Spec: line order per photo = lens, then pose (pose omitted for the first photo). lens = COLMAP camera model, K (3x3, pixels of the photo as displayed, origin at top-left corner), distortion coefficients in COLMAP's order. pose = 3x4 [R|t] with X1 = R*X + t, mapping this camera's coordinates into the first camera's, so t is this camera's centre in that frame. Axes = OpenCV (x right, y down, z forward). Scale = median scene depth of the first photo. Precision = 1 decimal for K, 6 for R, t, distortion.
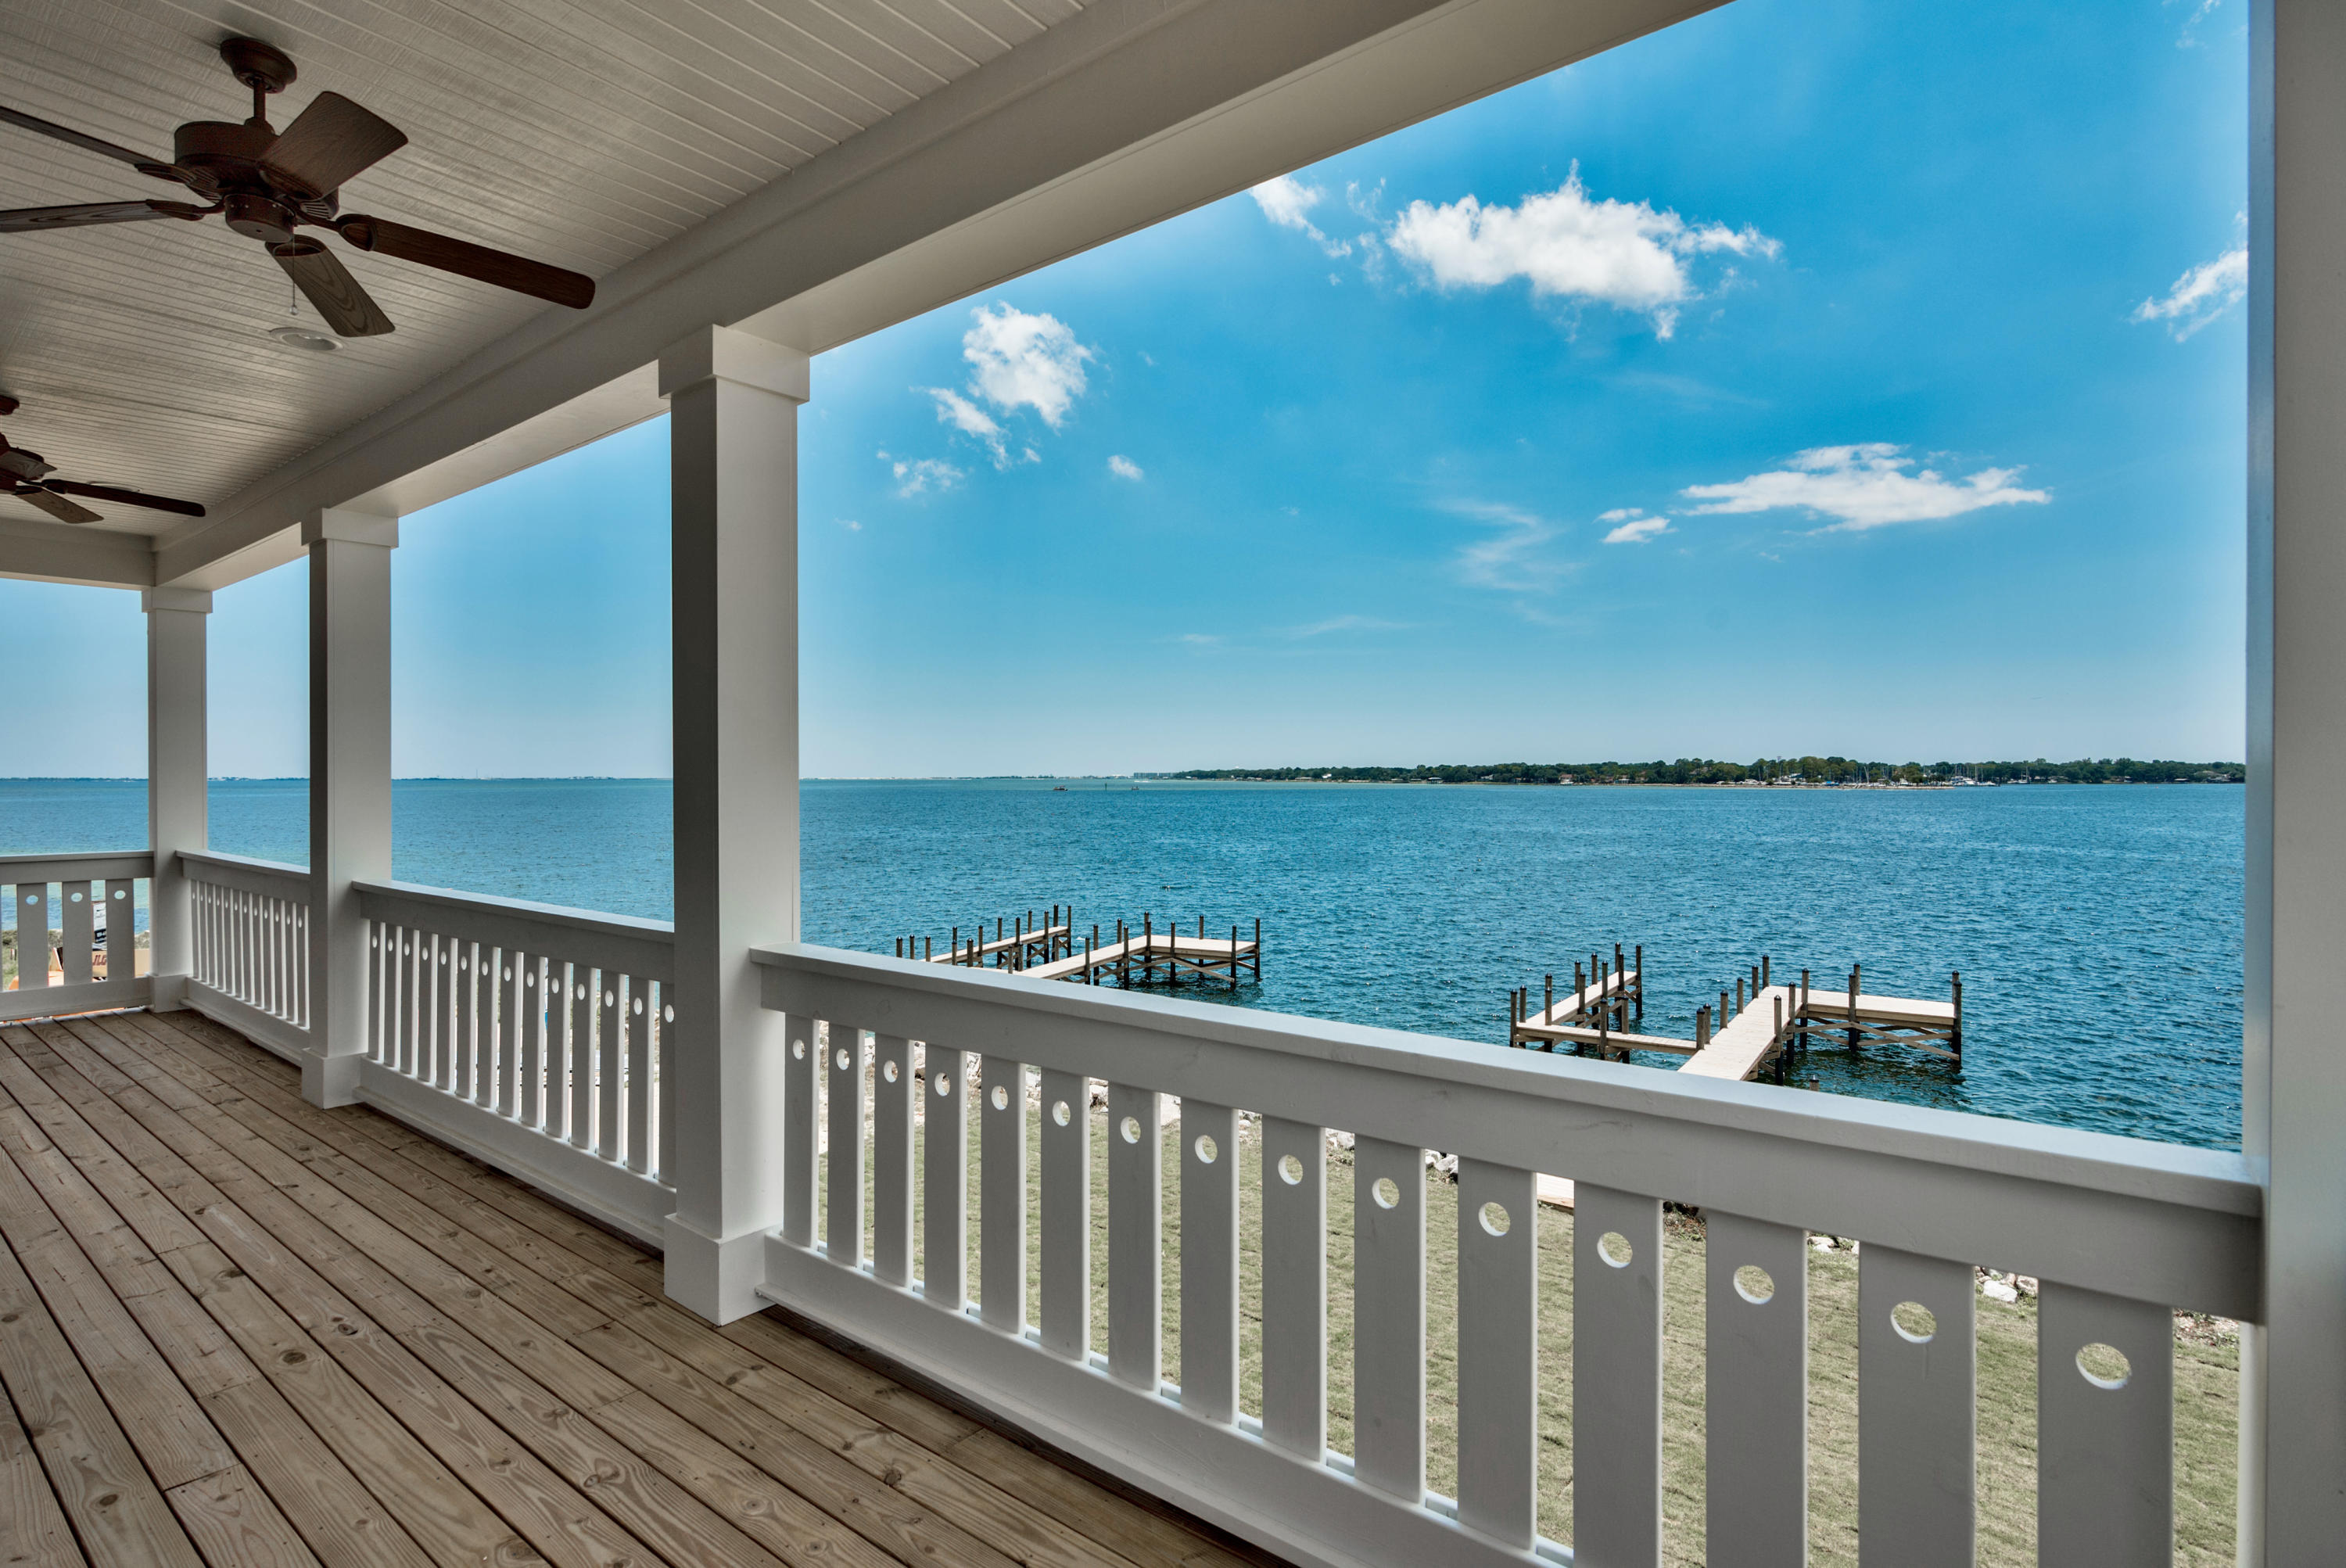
lens RADIAL K [[1126.5, 0, 1146.6], [0, 1126.5, 791.3], [0, 0, 1]] dist [-0.047206, 0.031420]
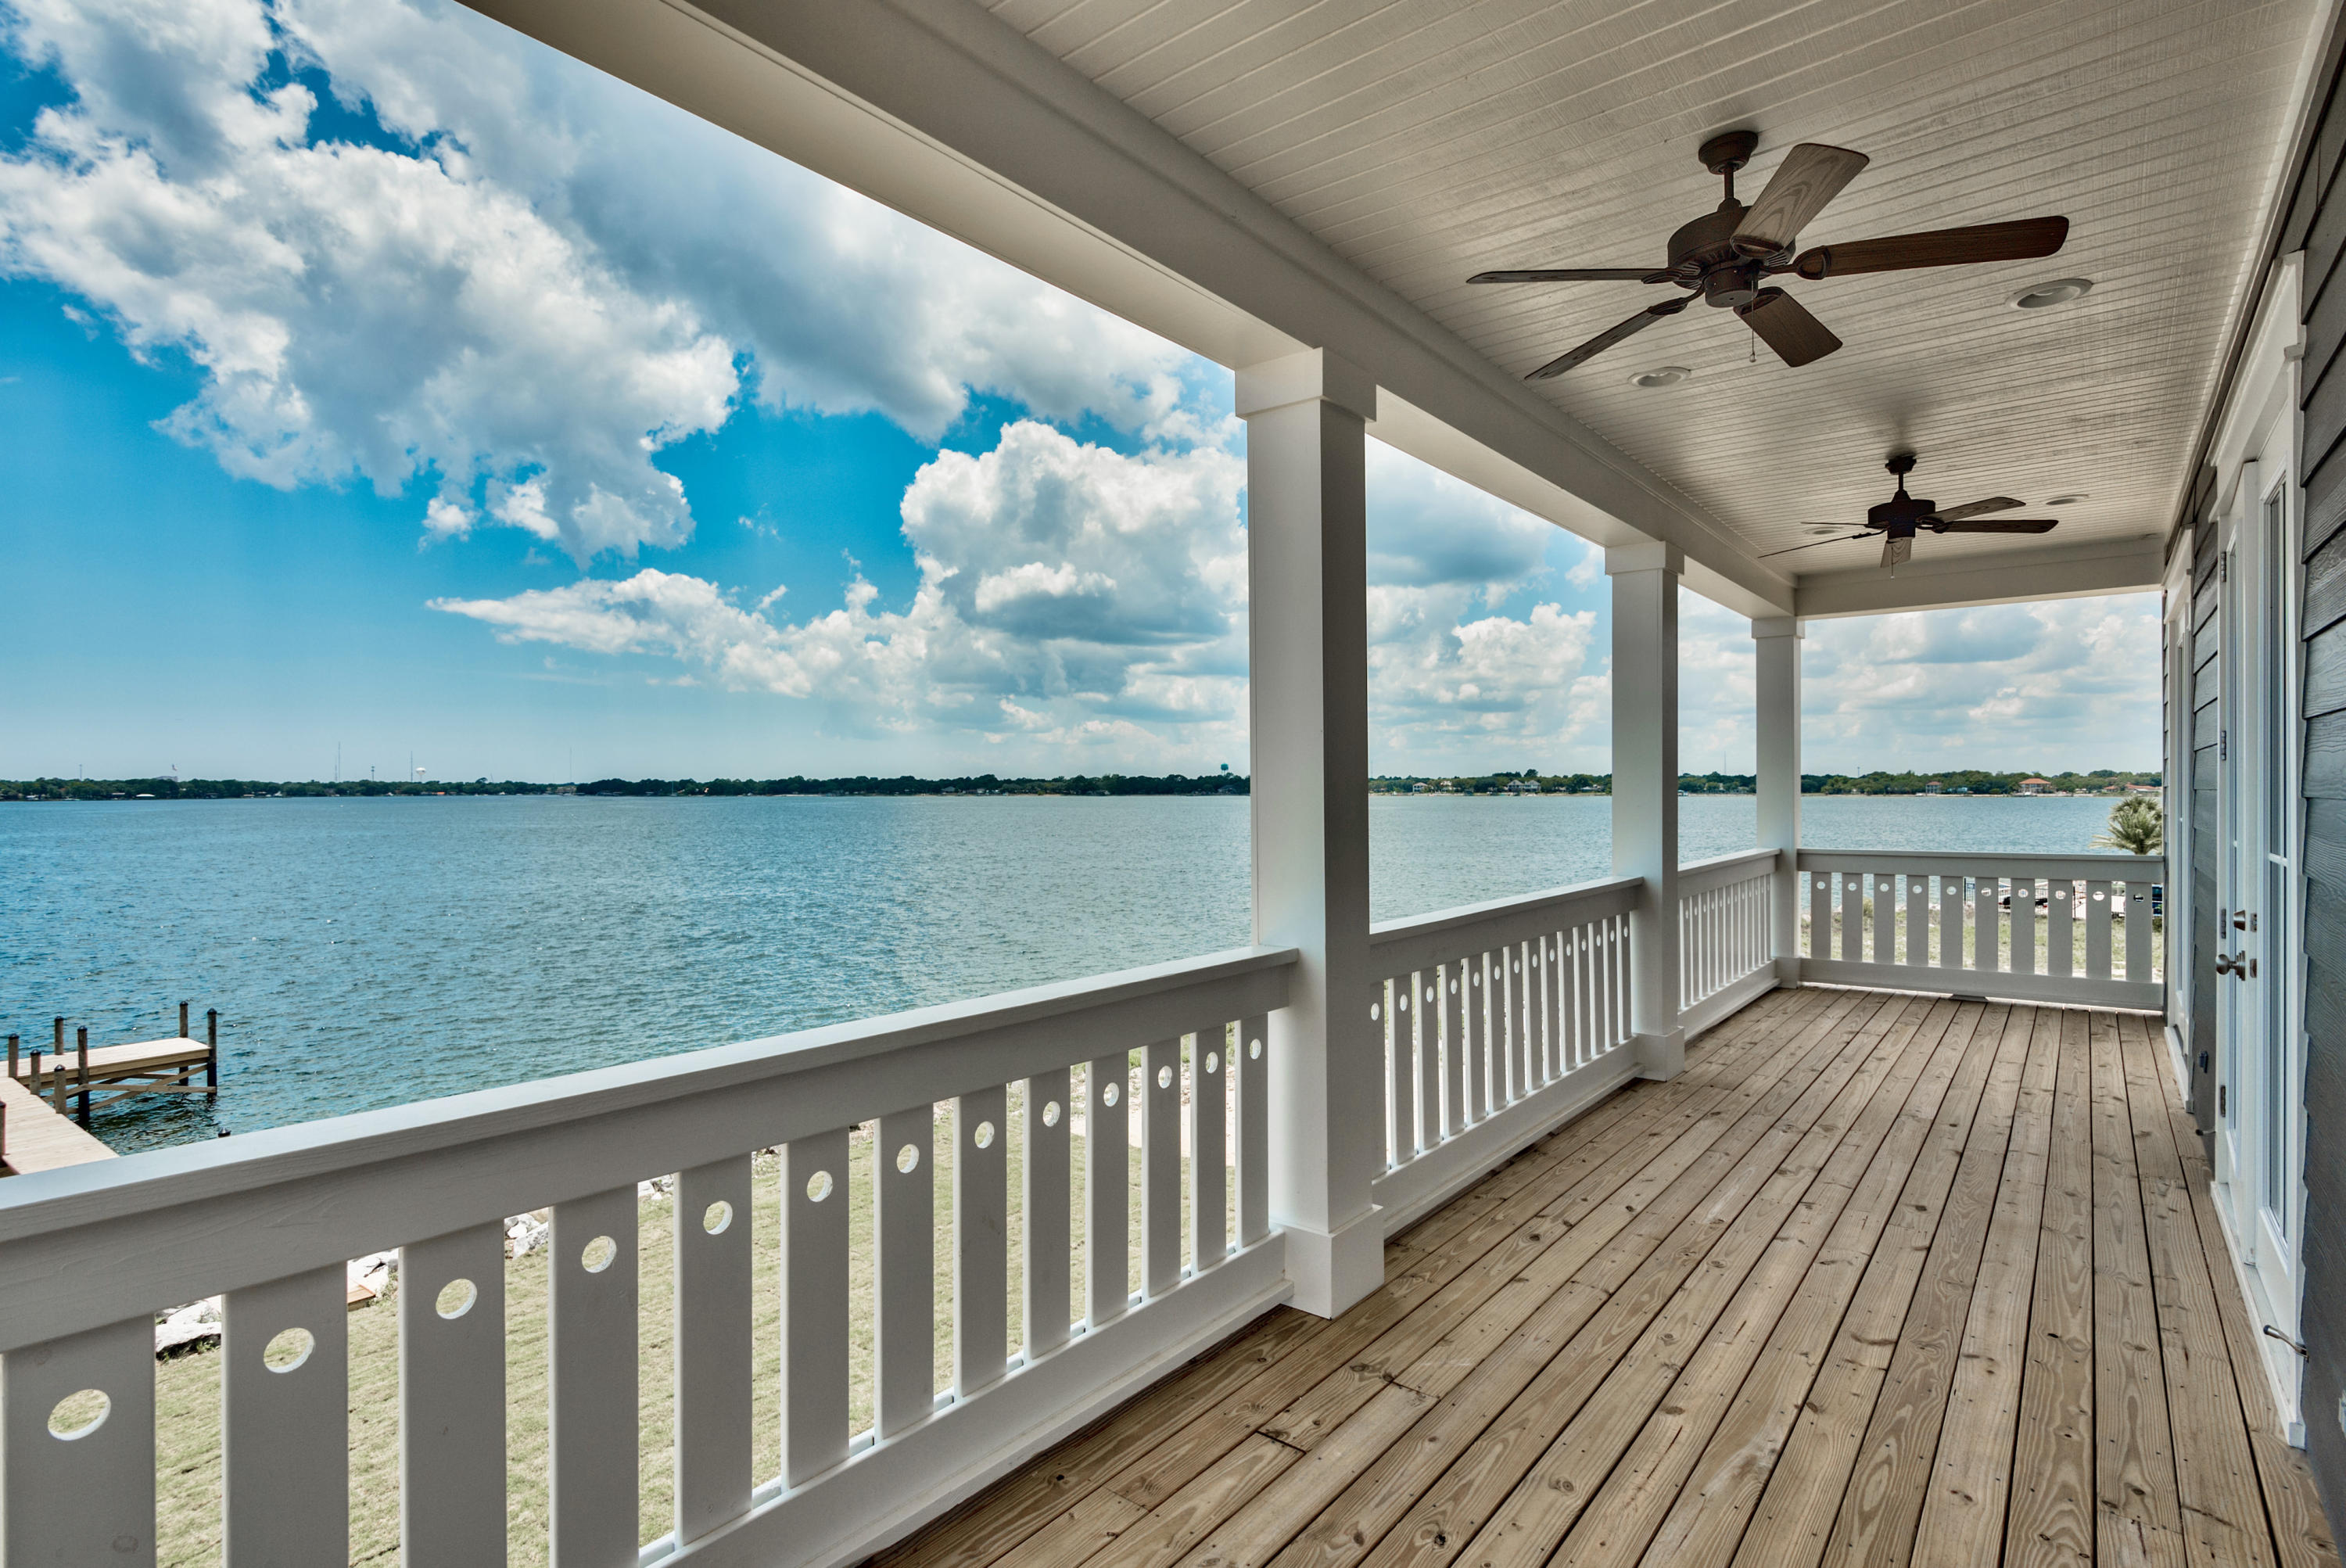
lens RADIAL K [[1126.5, 0, 1146.6], [0, 1126.5, 791.3], [0, 0, 1]] dist [-0.047206, 0.031420]
pose [[0.040231, 0.001529, 0.999189, -0.420358], [0.017492, 0.999845, -0.002235, -0.001442], [-0.999037, 0.017567, 0.040198, 0.330562]]
